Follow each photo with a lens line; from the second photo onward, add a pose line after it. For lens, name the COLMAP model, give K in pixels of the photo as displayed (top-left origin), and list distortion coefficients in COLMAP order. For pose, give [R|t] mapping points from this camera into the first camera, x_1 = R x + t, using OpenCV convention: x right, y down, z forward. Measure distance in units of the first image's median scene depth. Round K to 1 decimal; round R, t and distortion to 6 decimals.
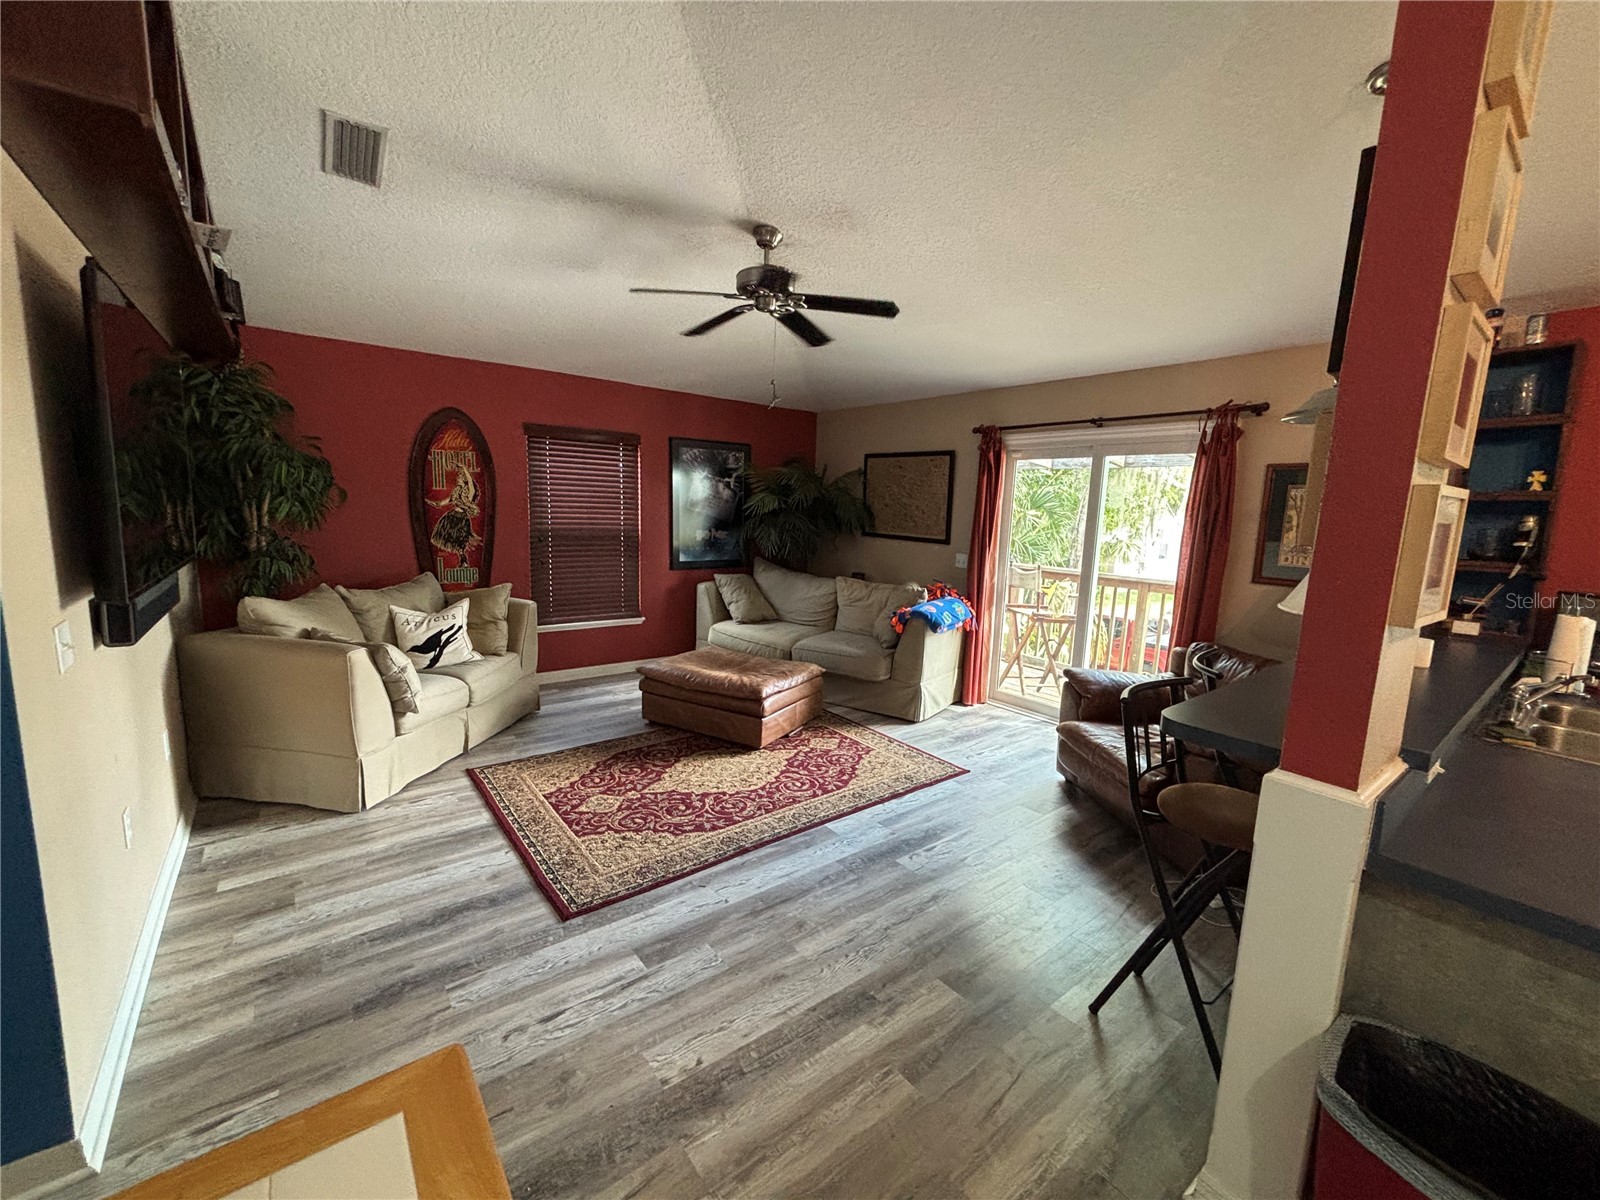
lens RADIAL K [[644.2, 0, 800.0], [0, 644.2, 600.0], [0, 0, 1]] dist [0.001676, -0.000302]
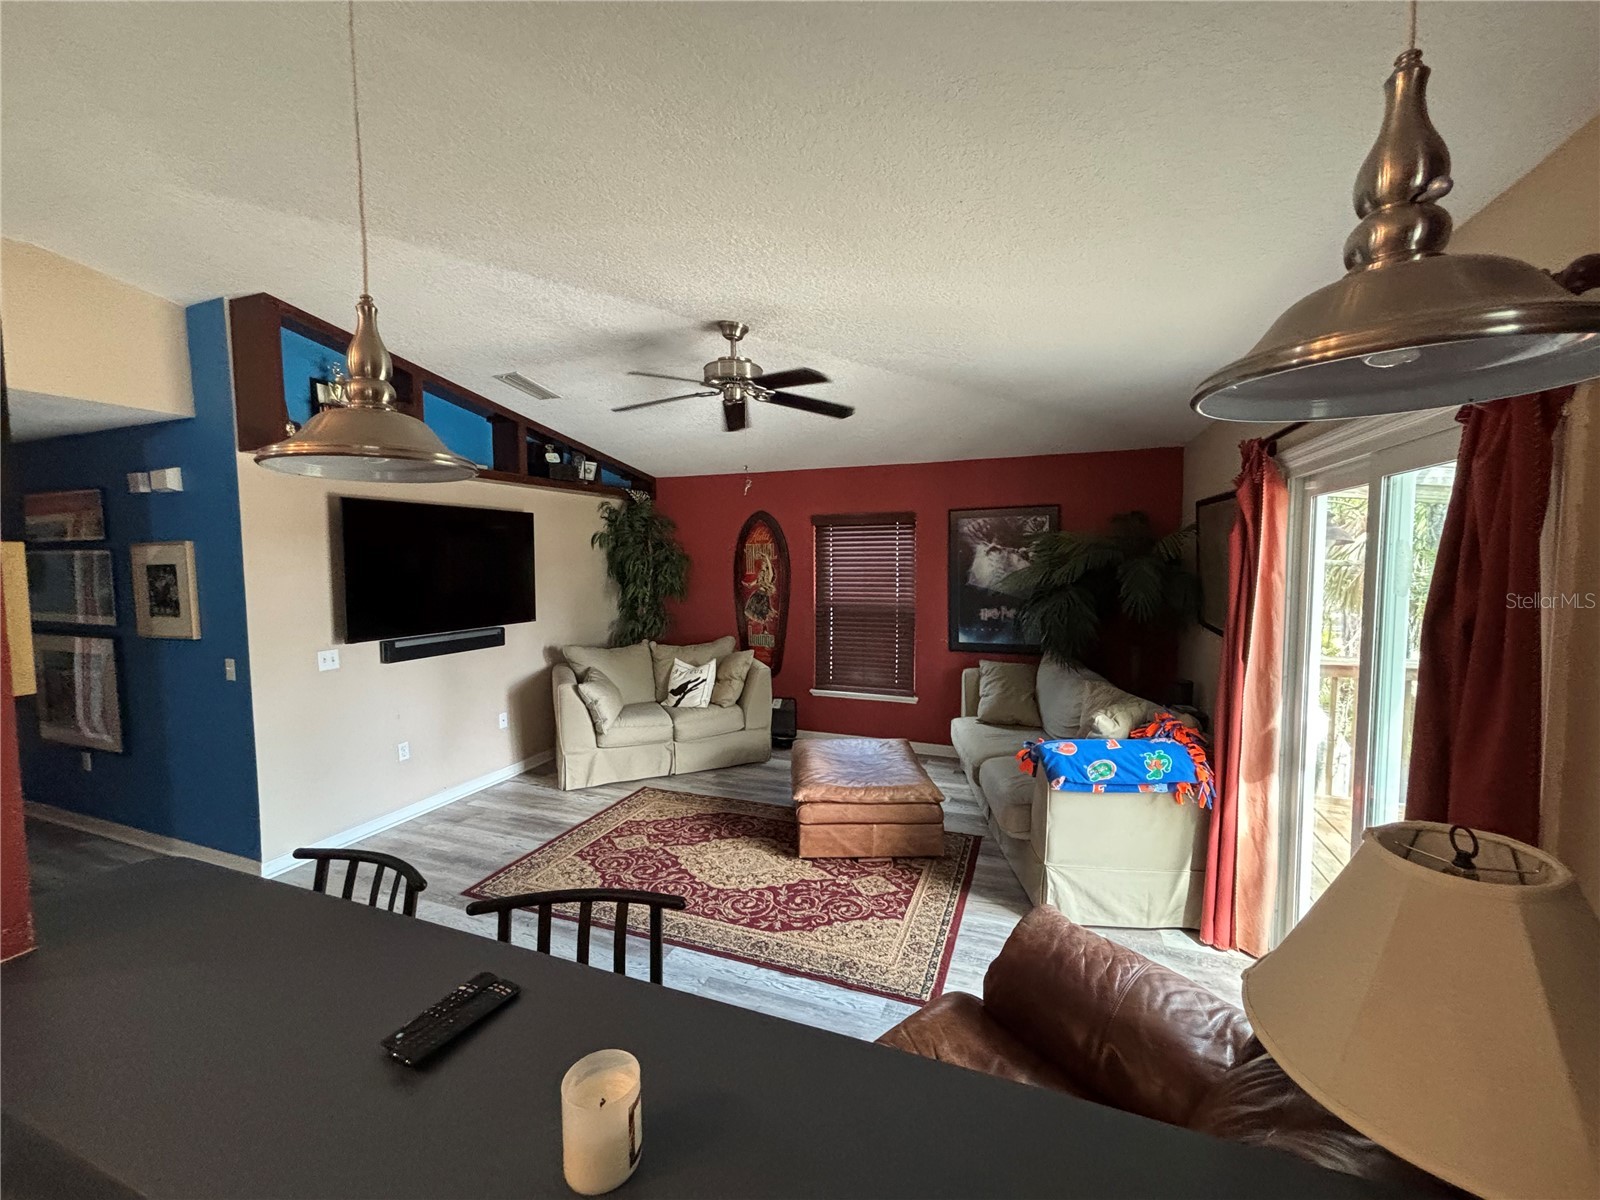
lens RADIAL K [[644.2, 0, 800.0], [0, 644.2, 600.0], [0, 0, 1]] dist [0.001676, -0.000302]
pose [[0.498367, 0.020514, -0.866724, 0.681737], [-0.096565, 0.994813, -0.031979, -0.095988], [0.861572, 0.099632, 0.497763, 0.489030]]
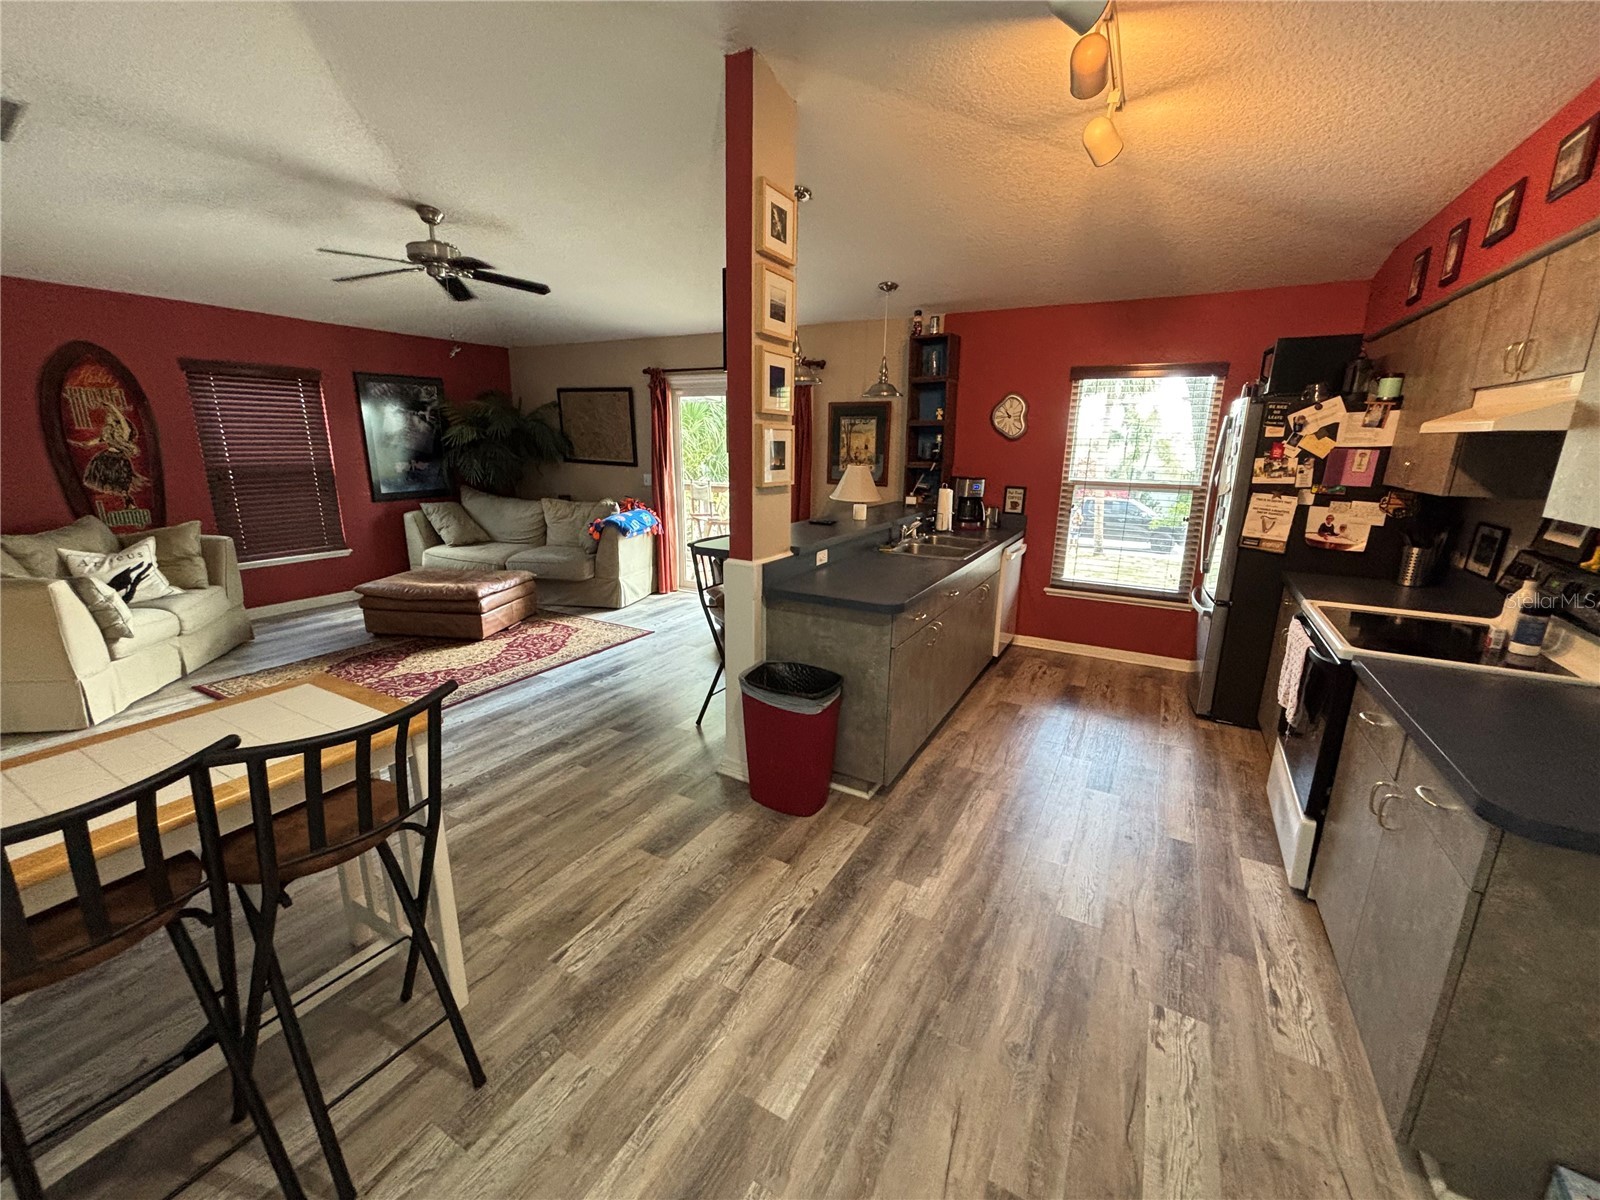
lens RADIAL K [[652.7, 0, 822.1], [0, 652.7, 605.0], [0, 0, 1]] dist [-0.037278, 0.009669]
pose [[0.912035, -0.118318, 0.392675, 0.049423], [0.073088, 0.989044, 0.128255, 0.053275], [-0.403548, -0.088273, 0.910690, -0.358906]]
